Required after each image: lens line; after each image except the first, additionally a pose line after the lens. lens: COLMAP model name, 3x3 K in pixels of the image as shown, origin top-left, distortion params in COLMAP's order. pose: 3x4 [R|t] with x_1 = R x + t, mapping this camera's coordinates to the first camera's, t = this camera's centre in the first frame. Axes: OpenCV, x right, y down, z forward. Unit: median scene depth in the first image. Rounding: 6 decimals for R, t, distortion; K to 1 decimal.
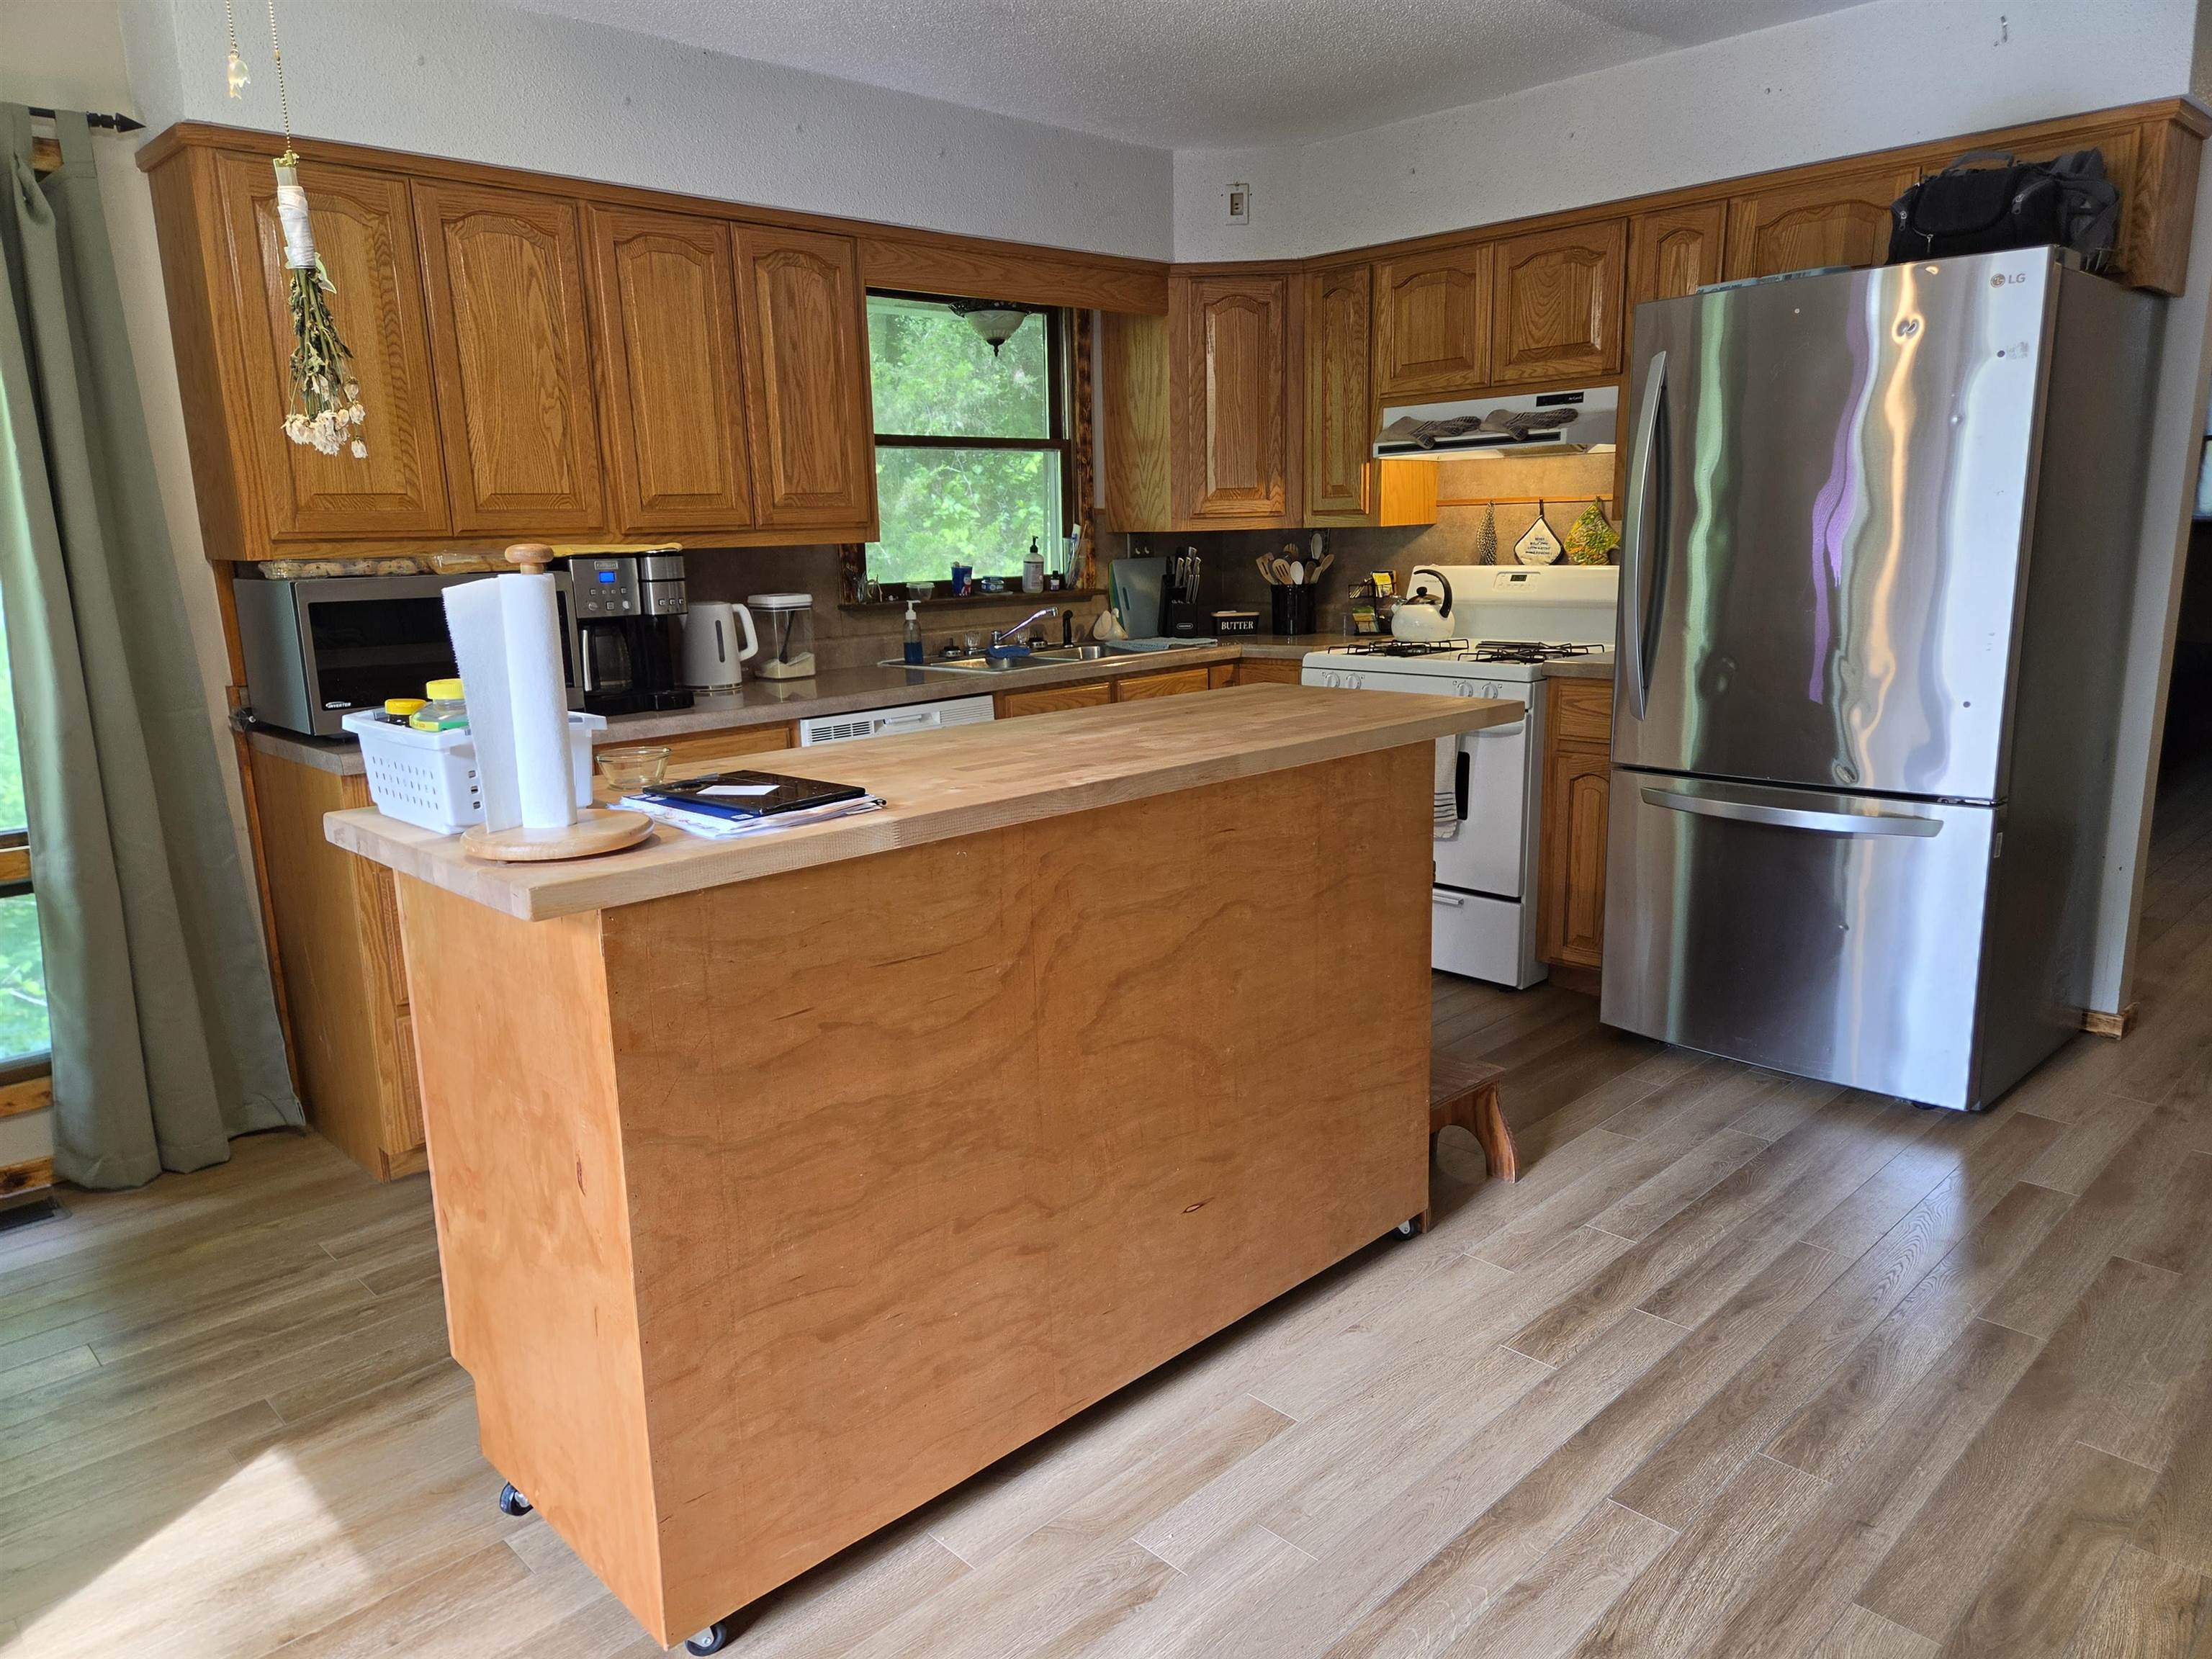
lens RADIAL K [[1473.0, 0, 1102.6], [0, 1473.0, 831.2], [0, 0, 1]] dist [0.070003, -0.056531]
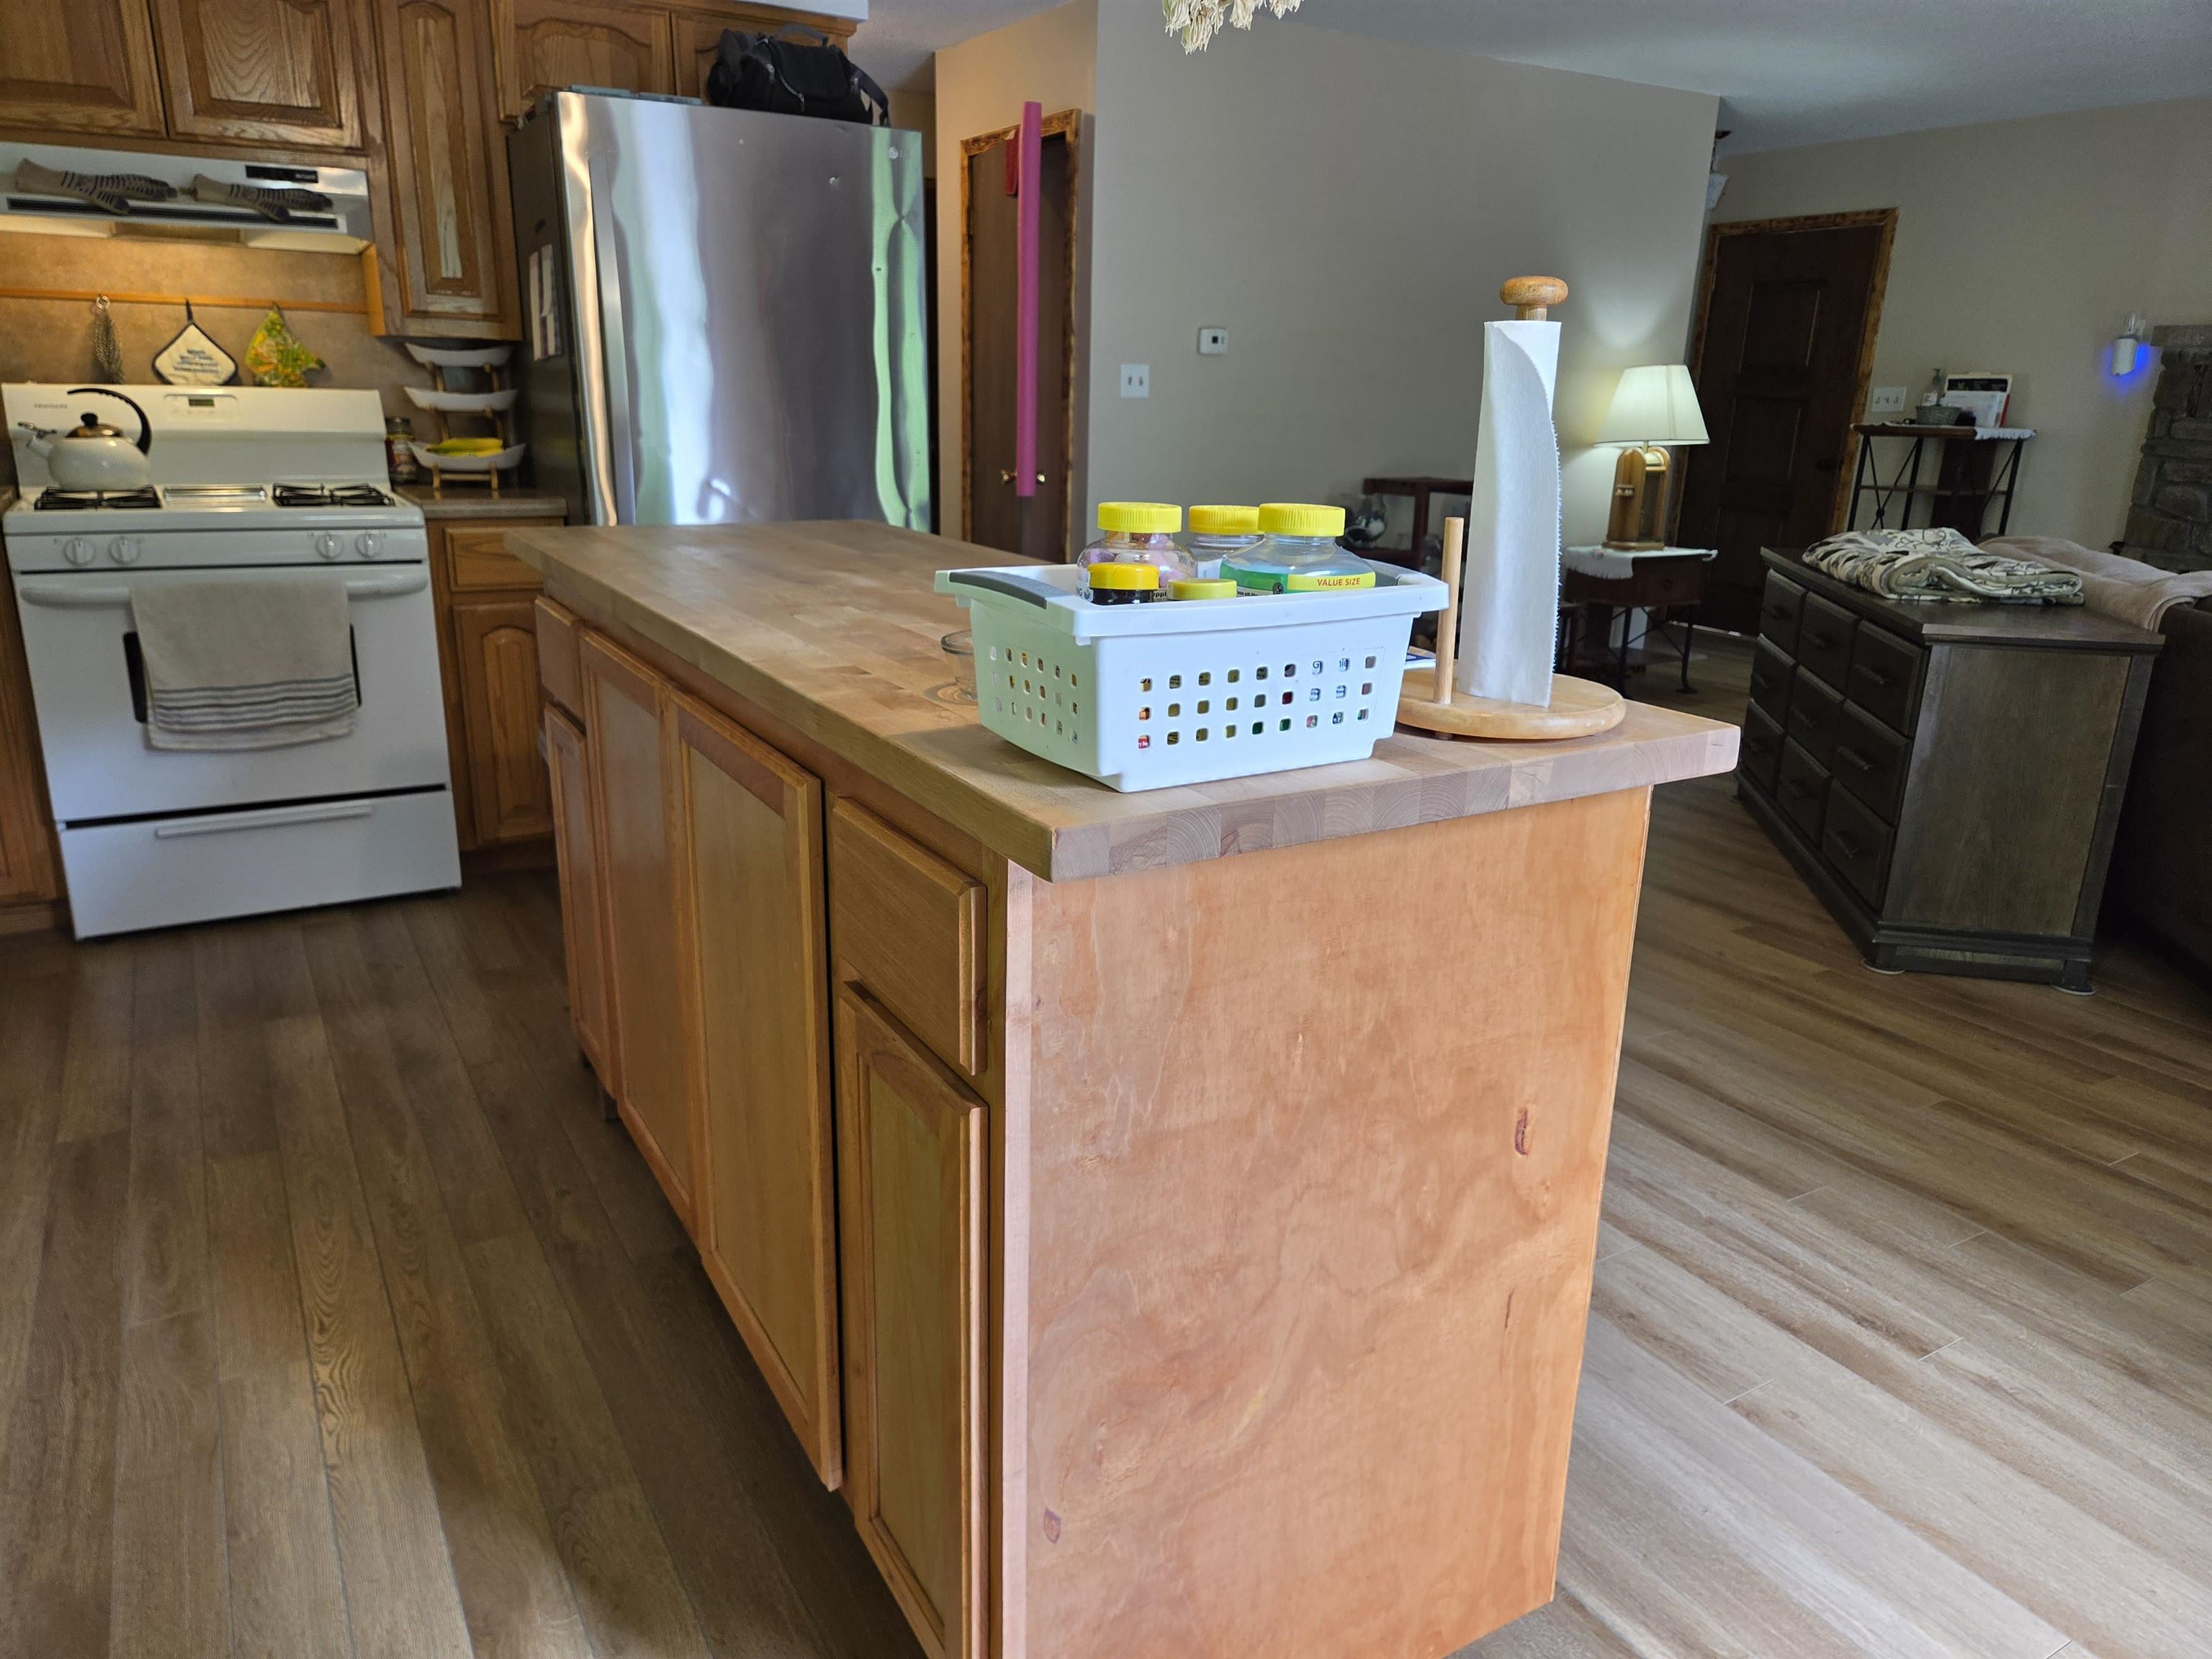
lens RADIAL K [[1473.0, 0, 1106.7], [0, 1473.0, 822.7], [0, 0, 1]] dist [0.070003, -0.056531]
pose [[0.231849, -0.250107, 0.940049, -0.463791], [0.170649, 0.961852, 0.213820, -0.054556], [-0.957666, 0.110844, 0.265685, 0.421487]]
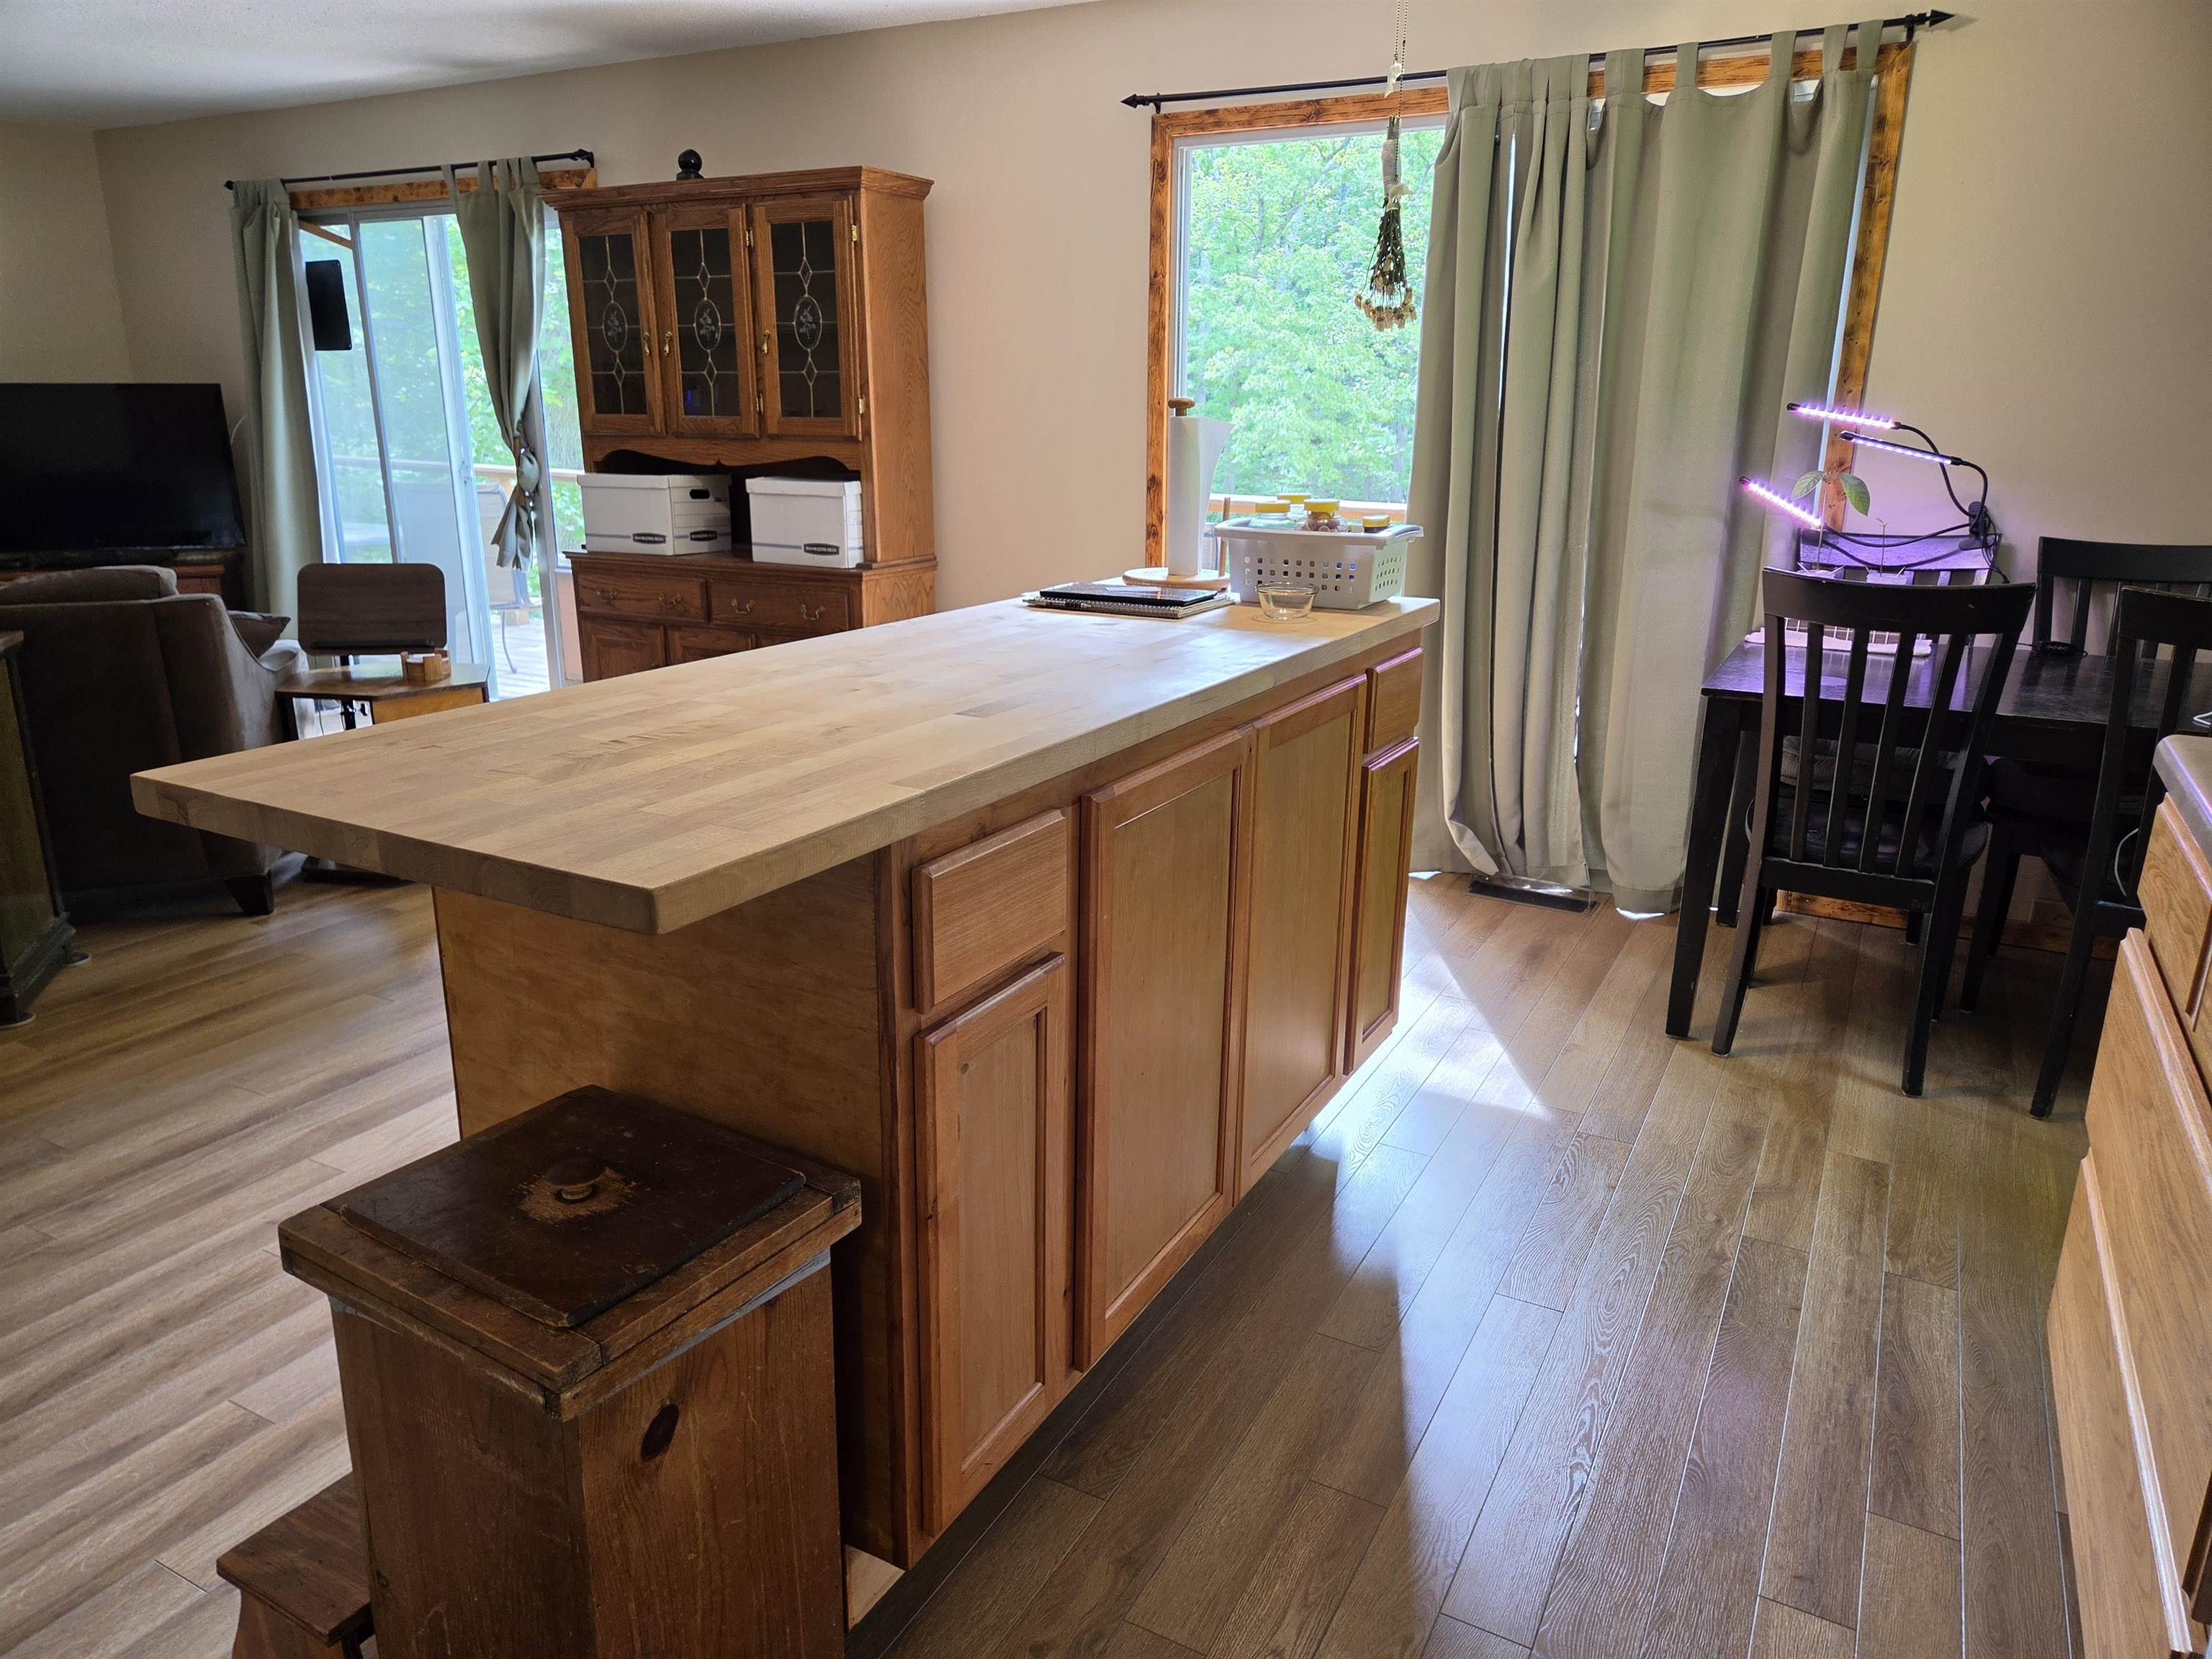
lens RADIAL K [[1473.0, 0, 1097.2], [0, 1473.0, 843.3], [0, 0, 1]] dist [0.070003, -0.056531]
pose [[-0.957233, 0.097443, -0.272415, 0.083049], [-0.045151, 0.879724, 0.473335, -0.216268], [0.285773, 0.465392, -0.837702, 1.050680]]
